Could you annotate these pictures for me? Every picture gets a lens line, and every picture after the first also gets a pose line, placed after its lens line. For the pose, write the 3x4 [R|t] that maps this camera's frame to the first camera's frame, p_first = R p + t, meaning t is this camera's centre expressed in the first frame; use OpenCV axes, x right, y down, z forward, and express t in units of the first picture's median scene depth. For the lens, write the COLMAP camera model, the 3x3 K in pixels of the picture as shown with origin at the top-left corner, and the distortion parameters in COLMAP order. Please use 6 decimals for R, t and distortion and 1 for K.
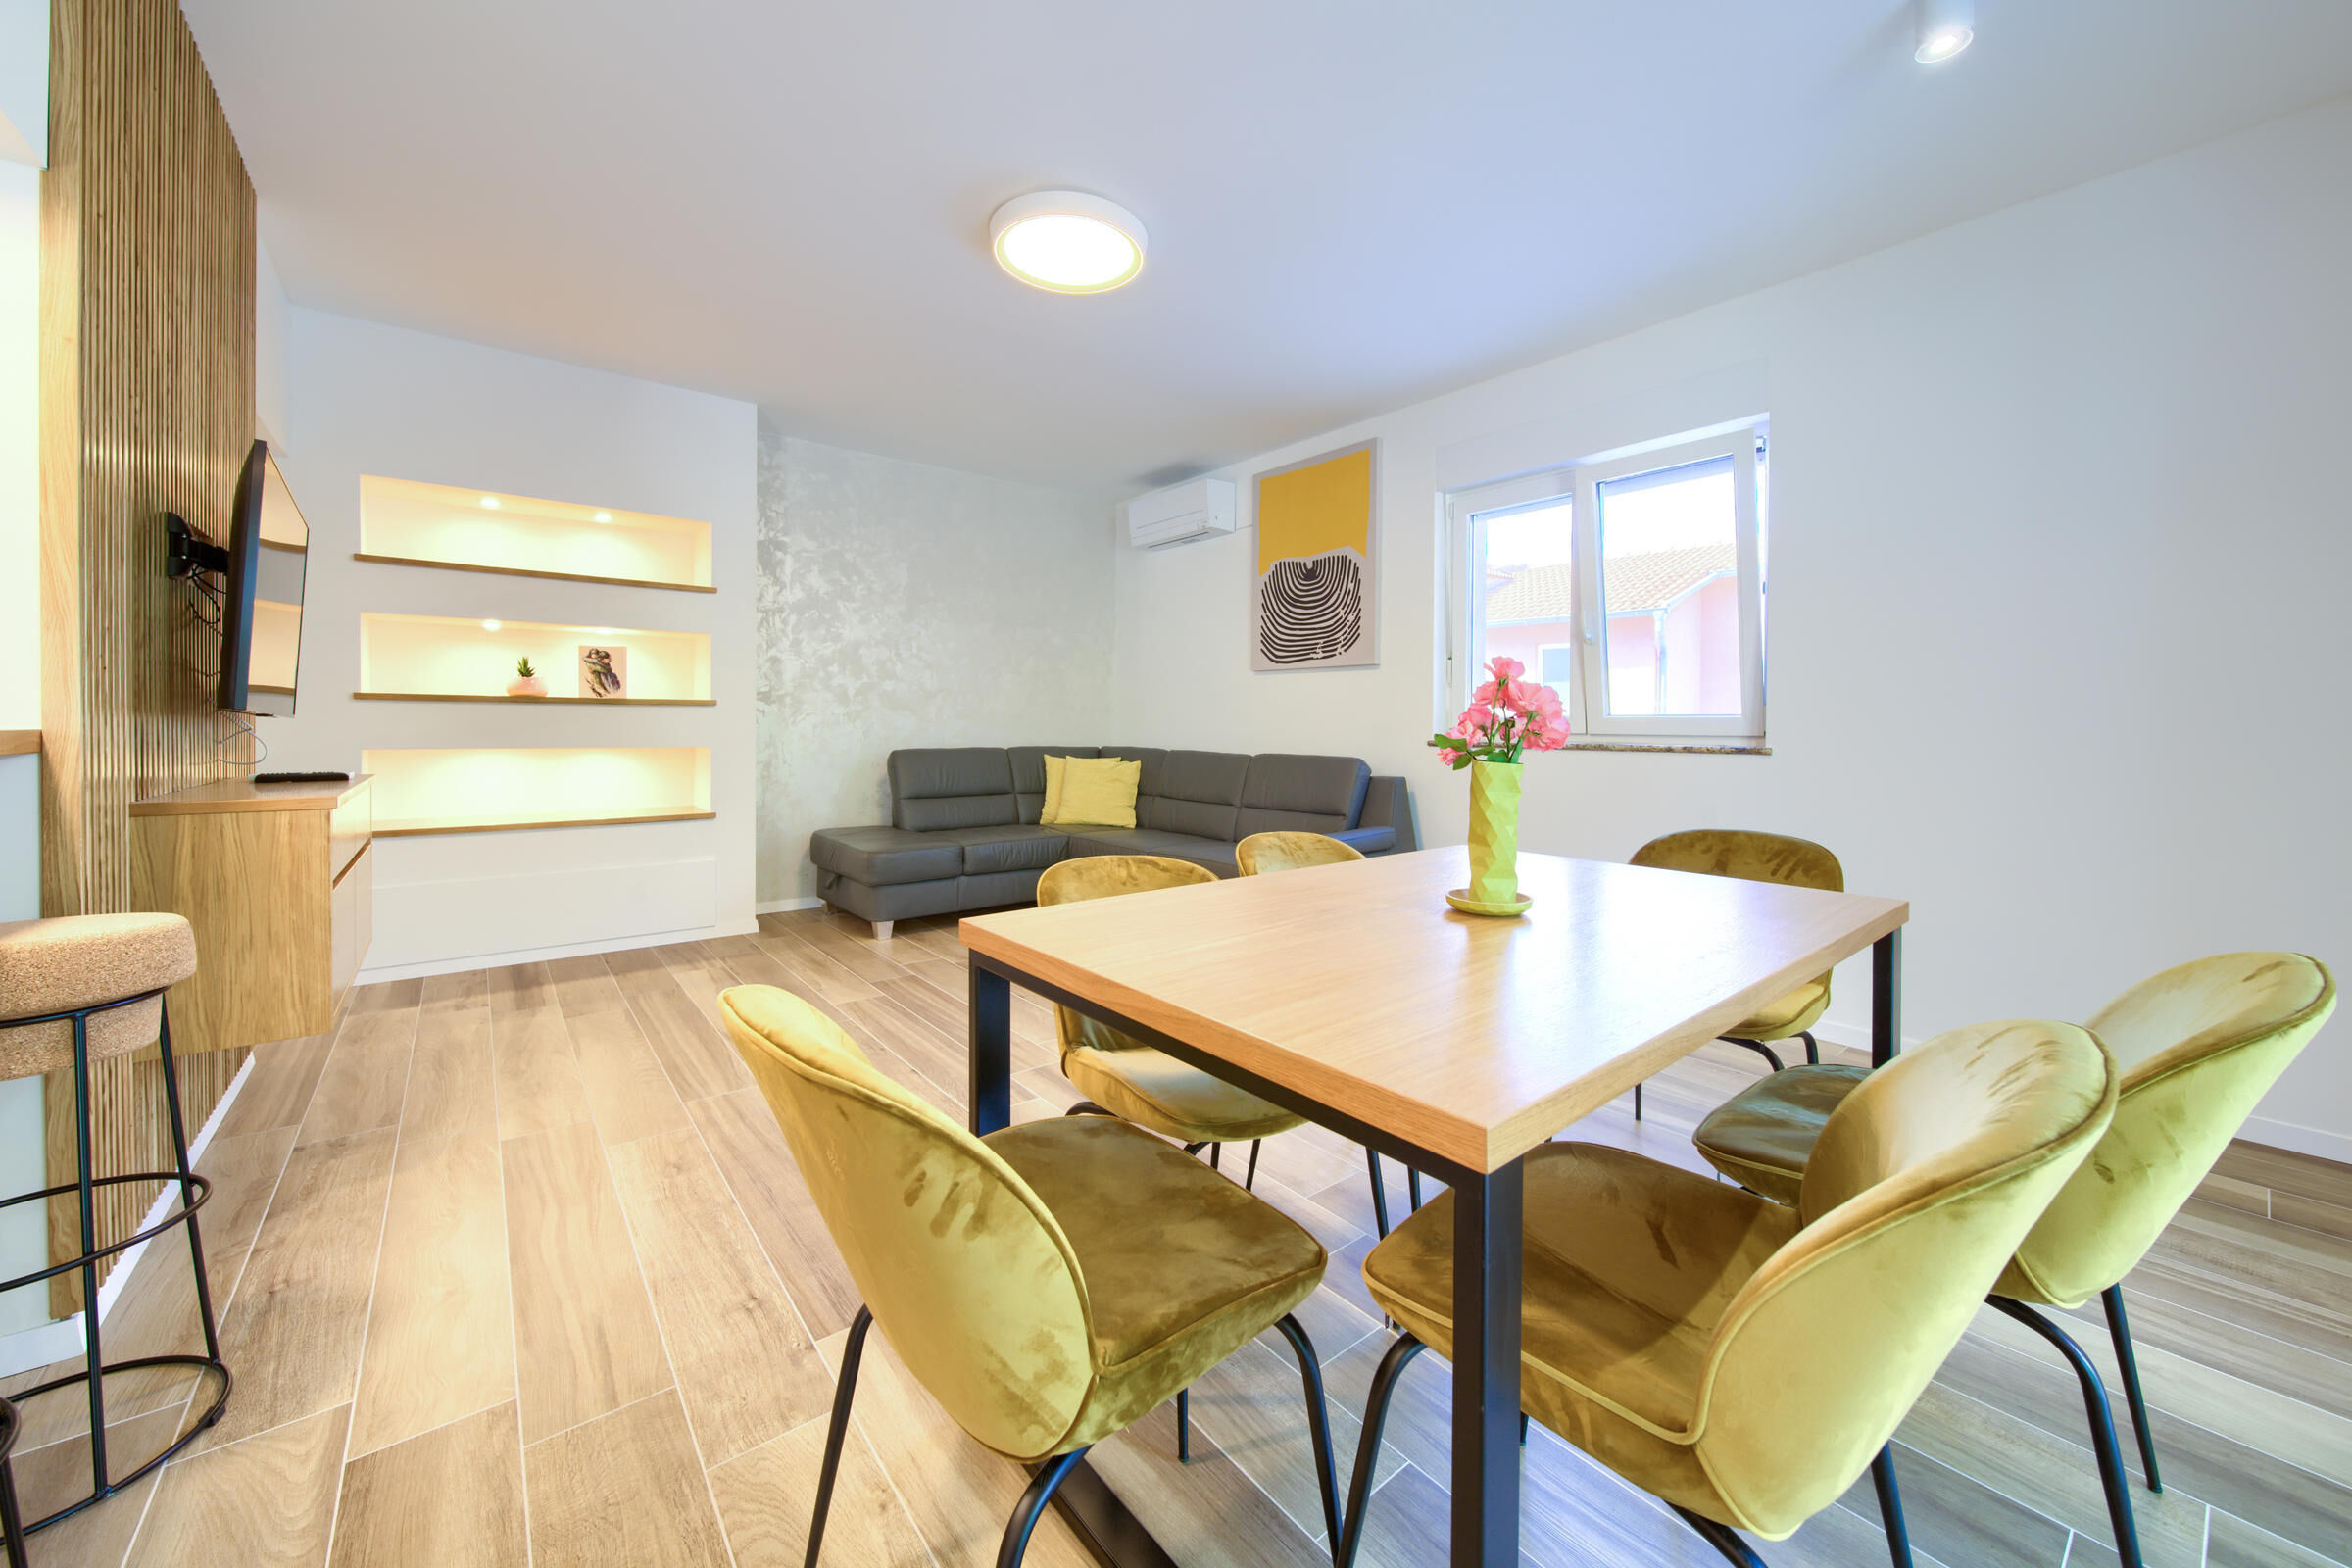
lens RADIAL K [[886.2, 0, 1167.2], [0, 886.2, 730.5], [0, 0, 1]] dist [-0.012952, 0.000297]
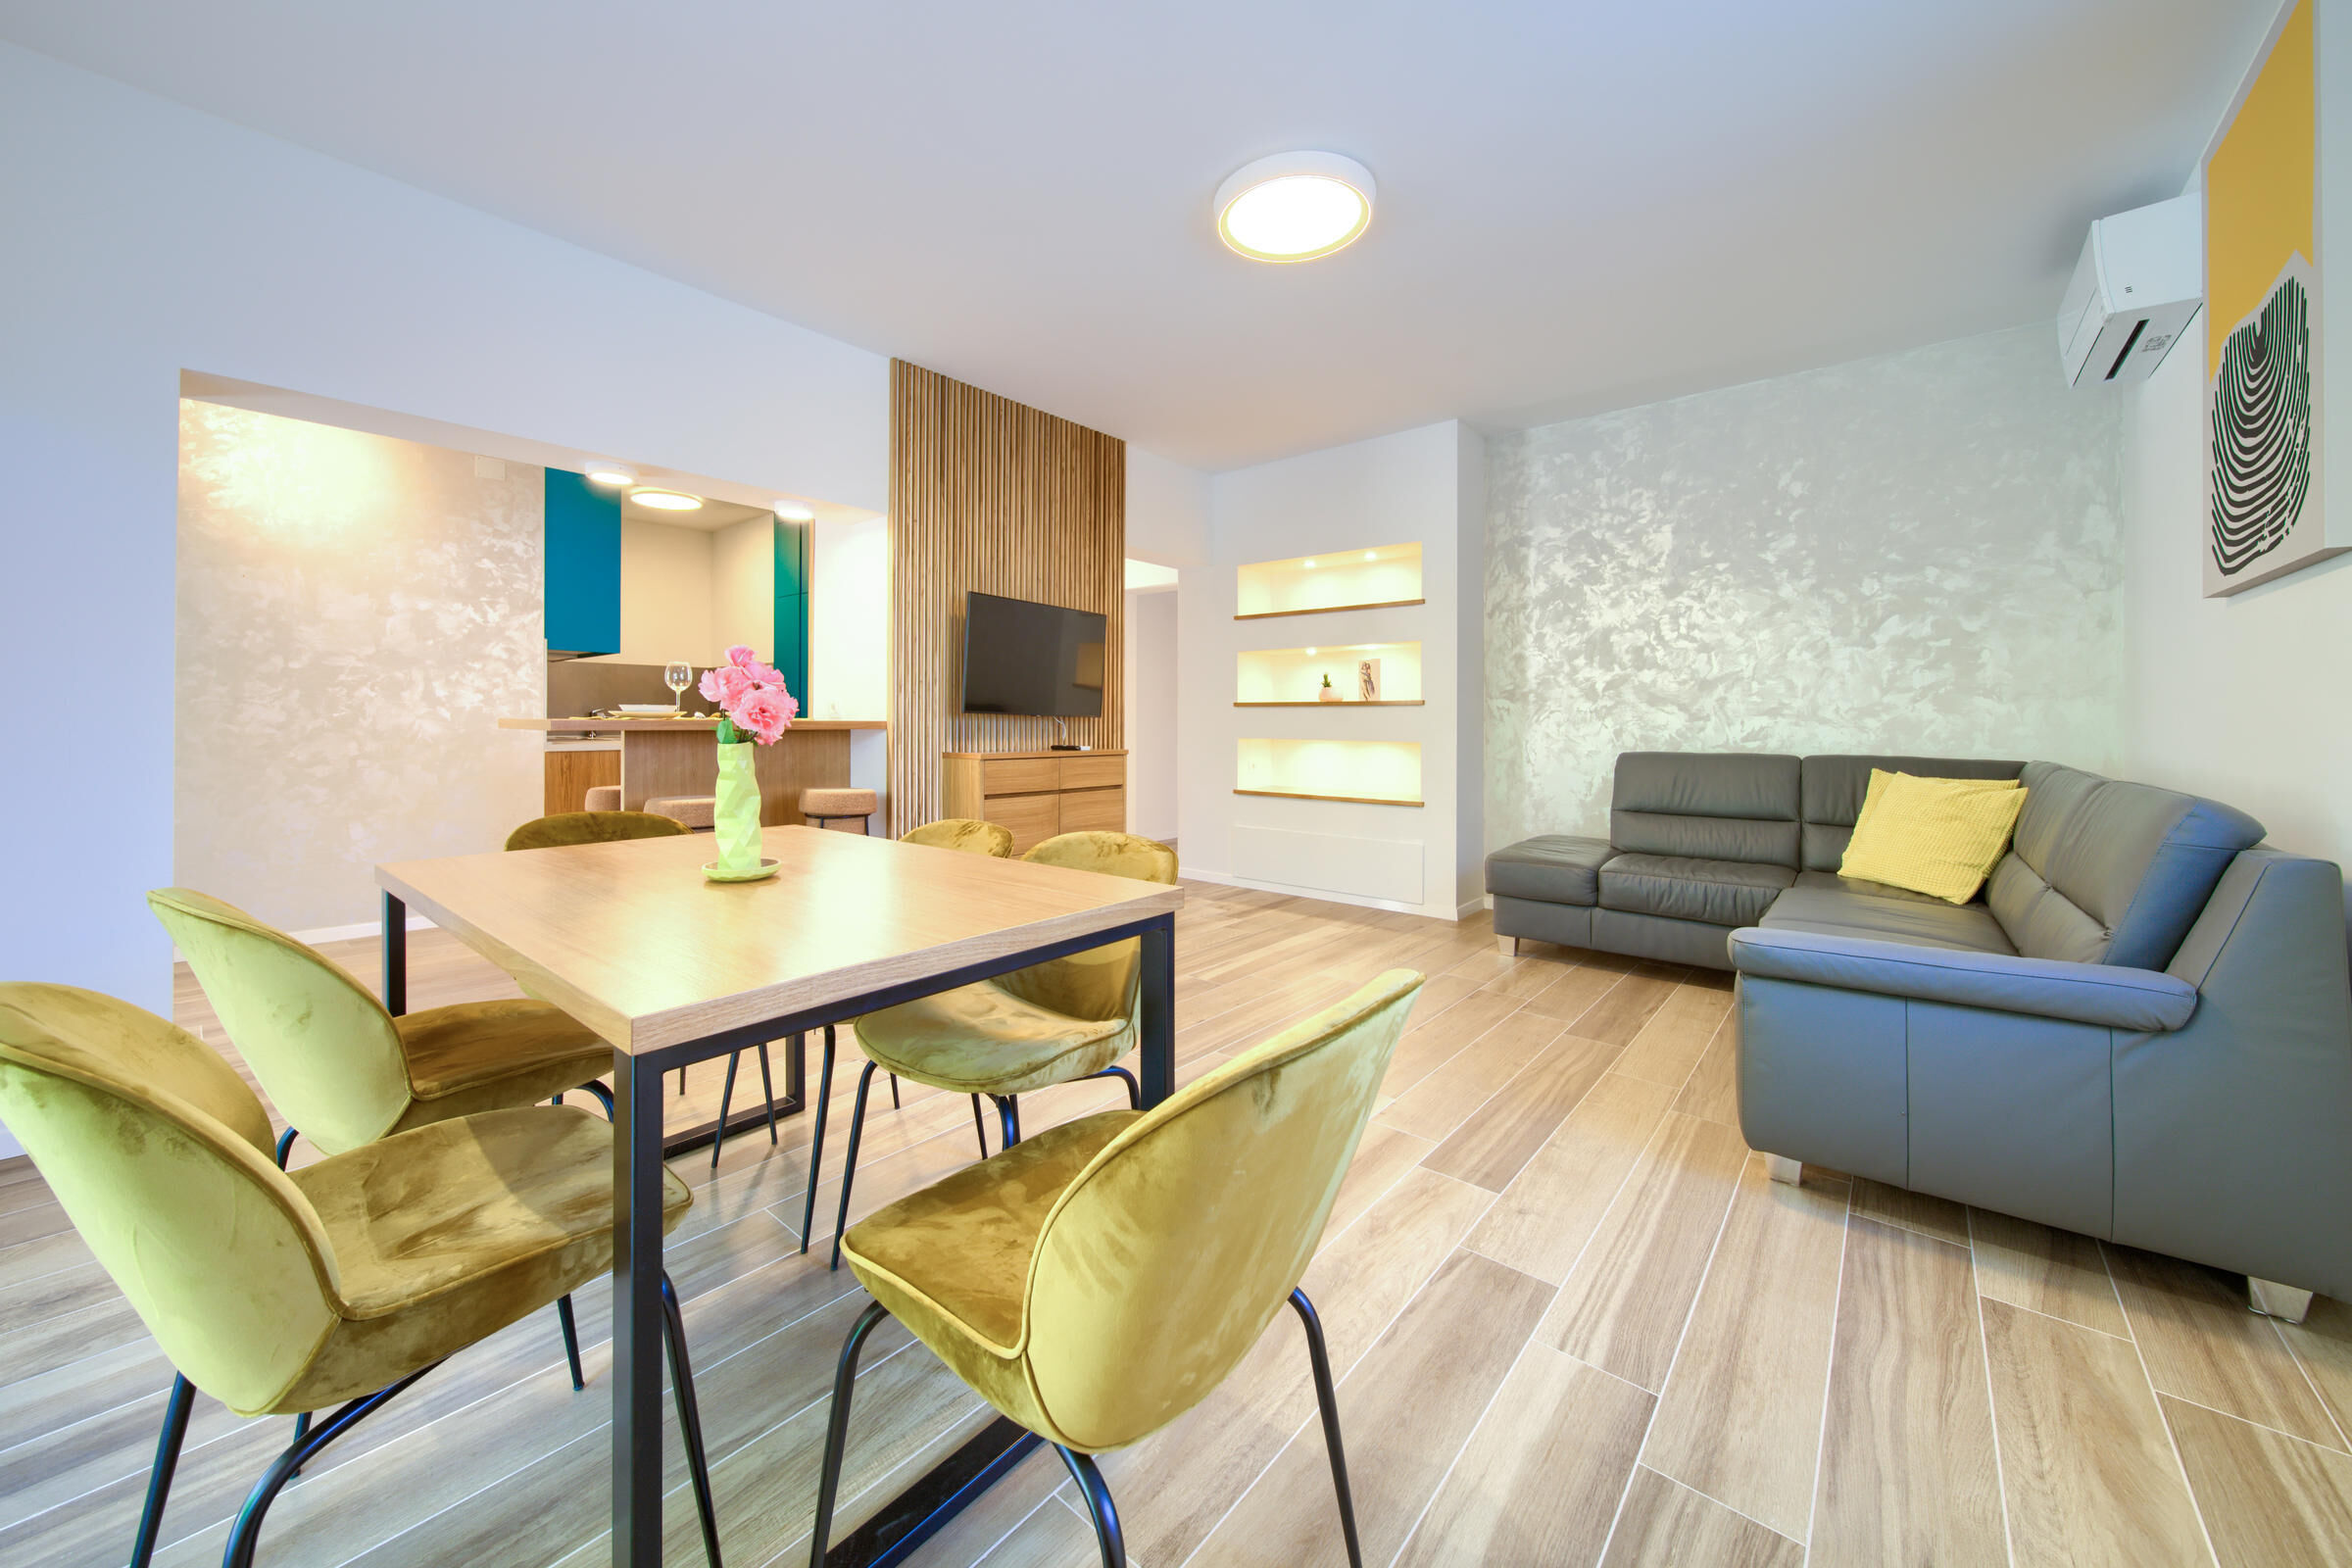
lens RADIAL K [[886.2, 0, 1167.2], [0, 886.2, 730.5], [0, 0, 1]] dist [-0.012952, 0.000297]
pose [[0.157068, 0.006944, -0.987563, 0.554768], [-0.006256, 0.999962, 0.006036, -0.001431], [0.987568, 0.005230, 0.157106, 0.526146]]
